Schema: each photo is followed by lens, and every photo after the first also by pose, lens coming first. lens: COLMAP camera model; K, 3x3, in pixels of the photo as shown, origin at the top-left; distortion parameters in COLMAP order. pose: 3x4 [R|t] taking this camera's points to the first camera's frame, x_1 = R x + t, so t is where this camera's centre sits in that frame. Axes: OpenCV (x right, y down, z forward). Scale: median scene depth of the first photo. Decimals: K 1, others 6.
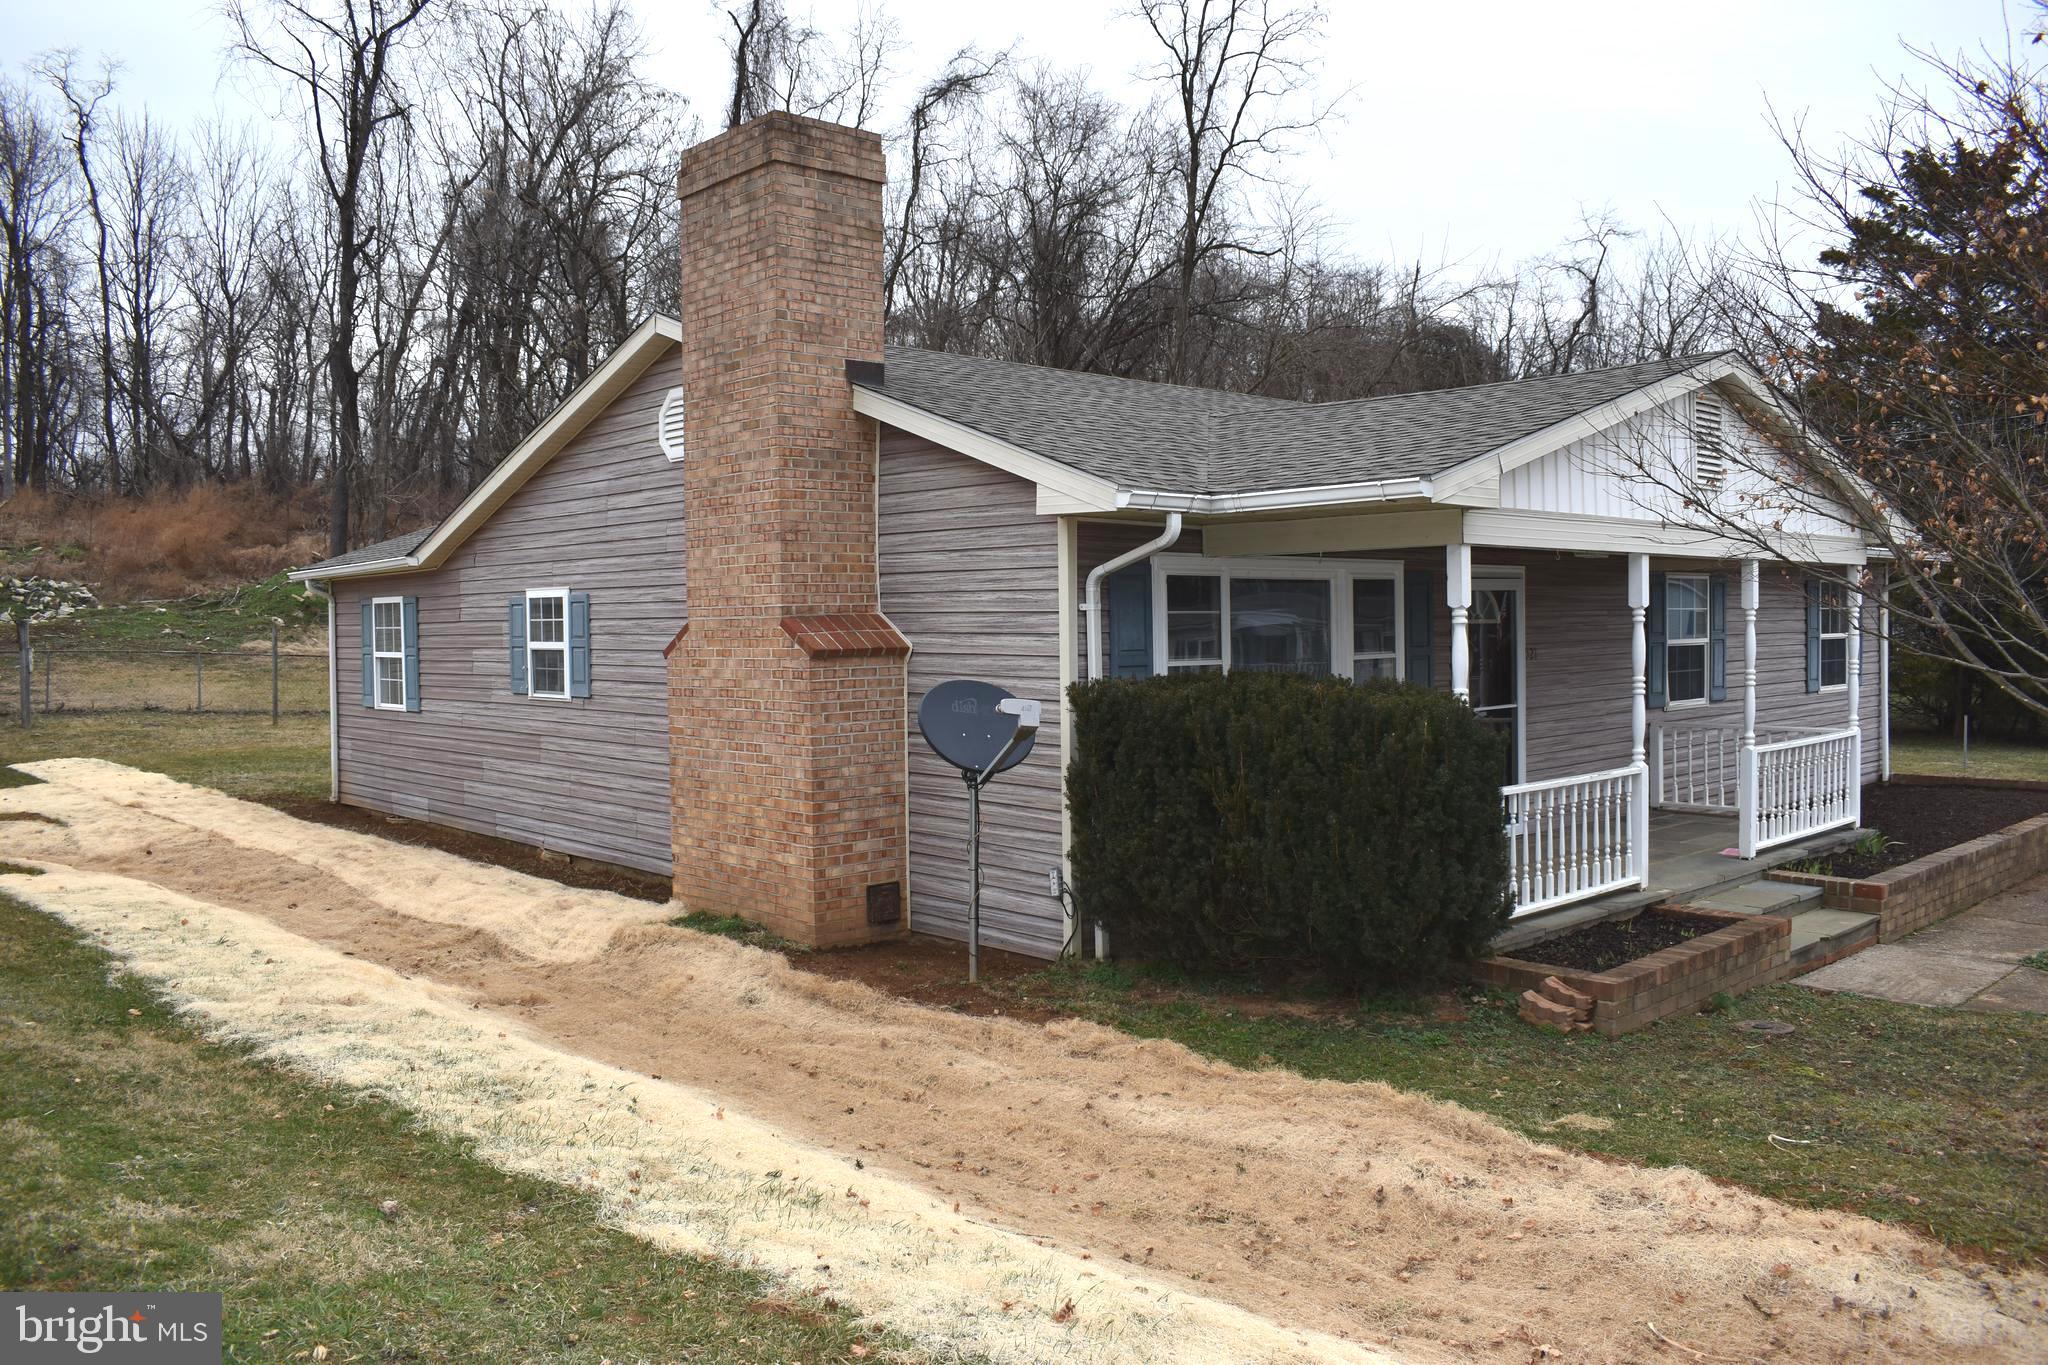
lens RADIAL K [[1597.7, 0, 1024.0], [0, 1597.7, 682.5], [0, 0, 1]] dist [-0.094680, 0.014588]
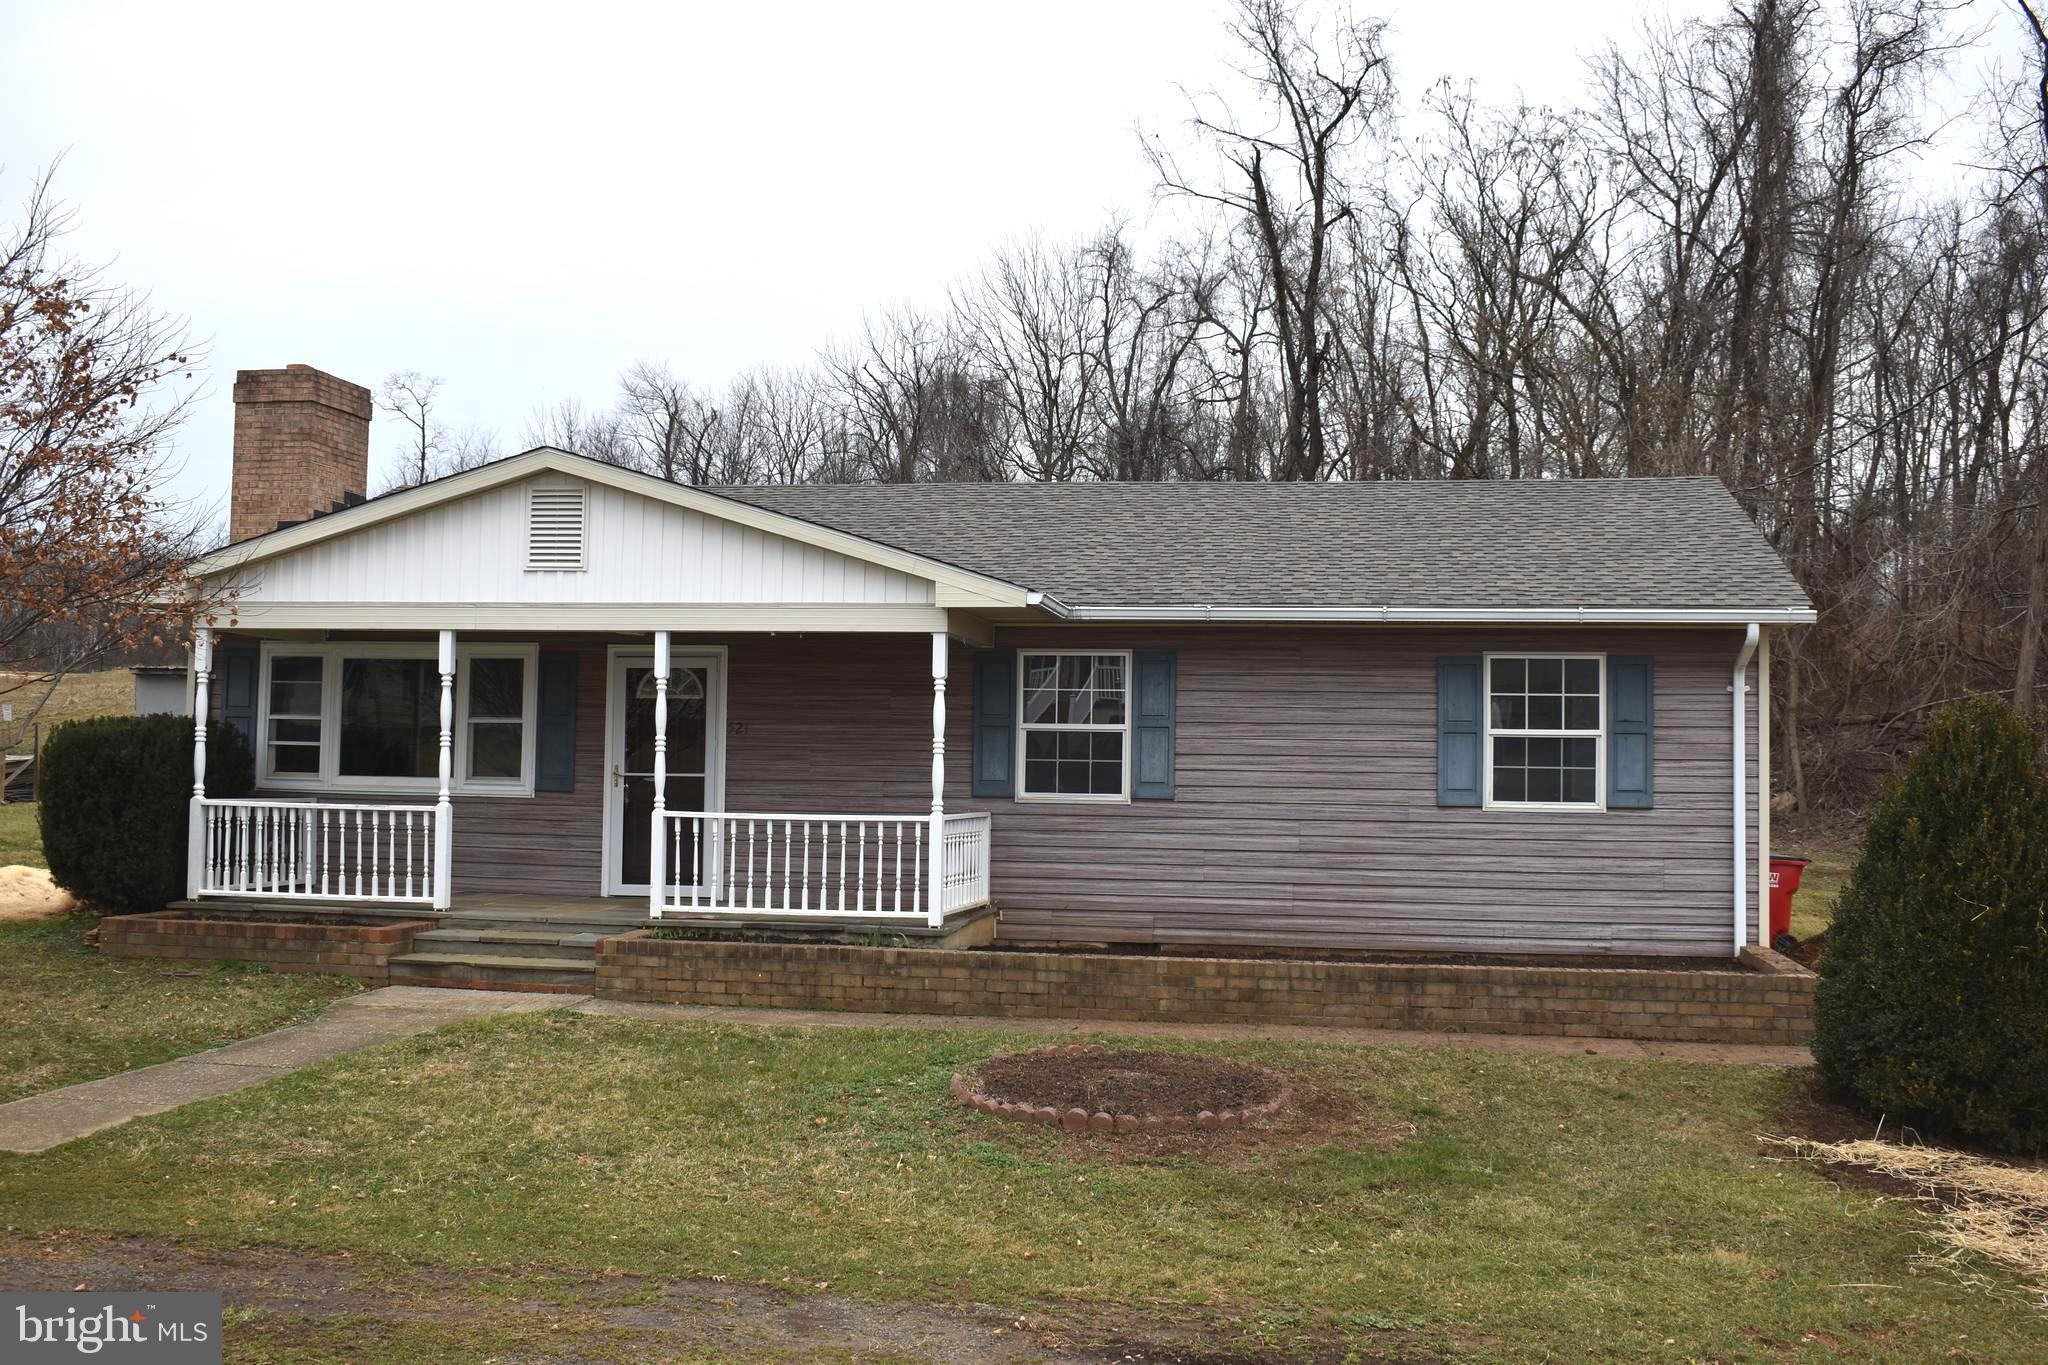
lens RADIAL K [[2060.7, 0, 1024.0], [0, 2060.7, 682.5], [0, 0, 1]] dist [-0.066166, -0.005198]
pose [[0.601503, -0.011345, -0.798790, 1.236121], [-0.055932, 0.996847, -0.056277, 0.014107], [0.796910, 0.078529, 0.598972, 0.267329]]
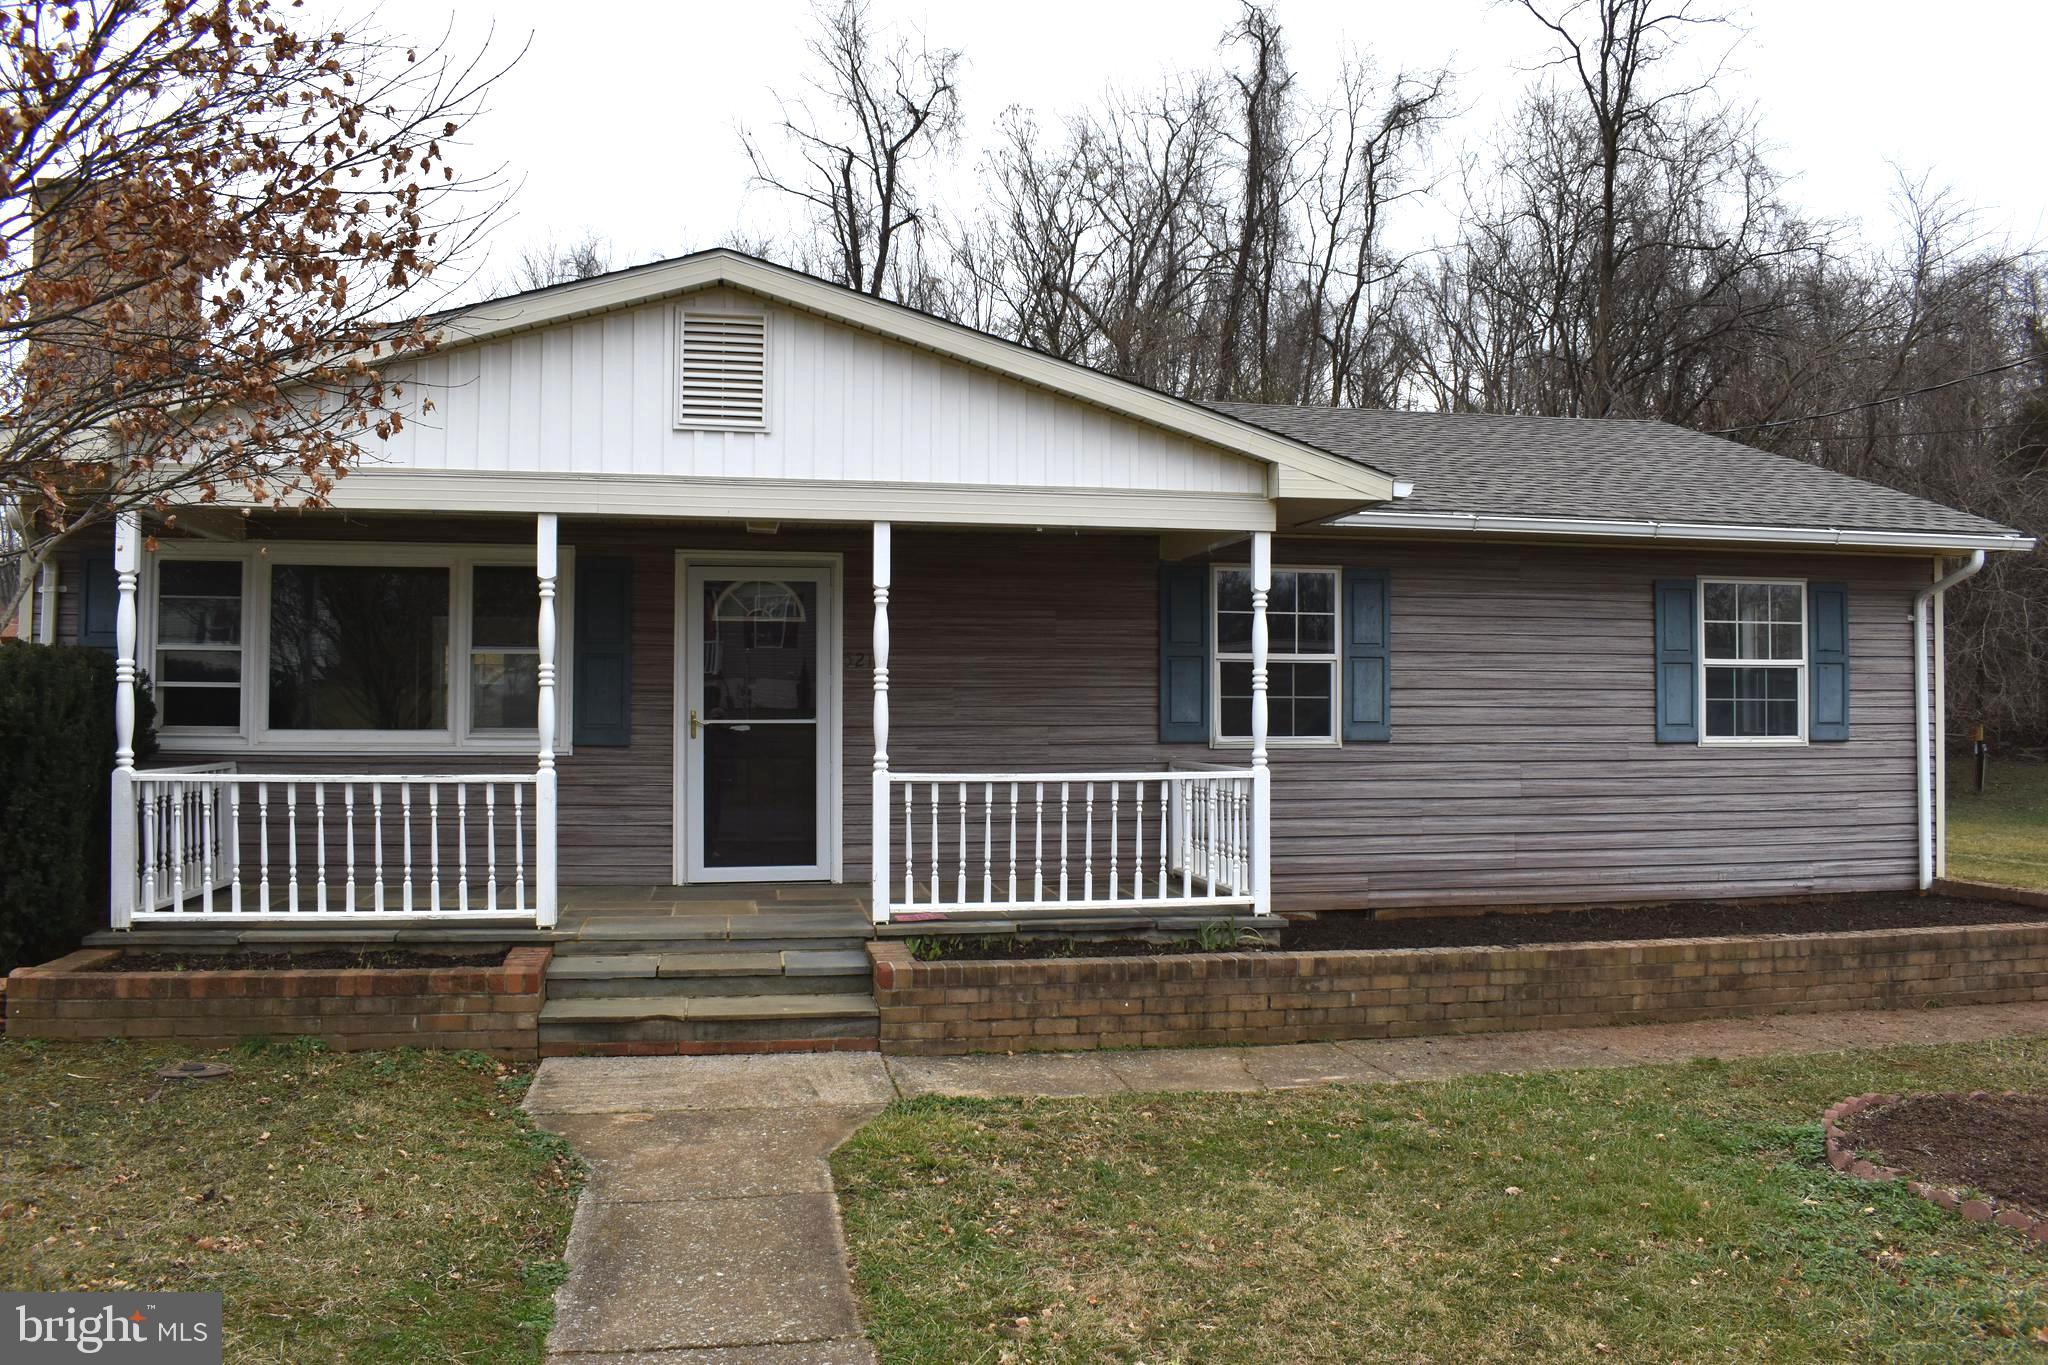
lens RADIAL K [[1597.7, 0, 1024.0], [0, 1597.7, 682.5], [0, 0, 1]] dist [-0.094680, 0.014588]
pose [[0.847828, 0.006678, -0.530229, 0.663702], [-0.035670, 0.998374, -0.044460, 0.021373], [0.529070, 0.056608, 0.846688, 0.284986]]
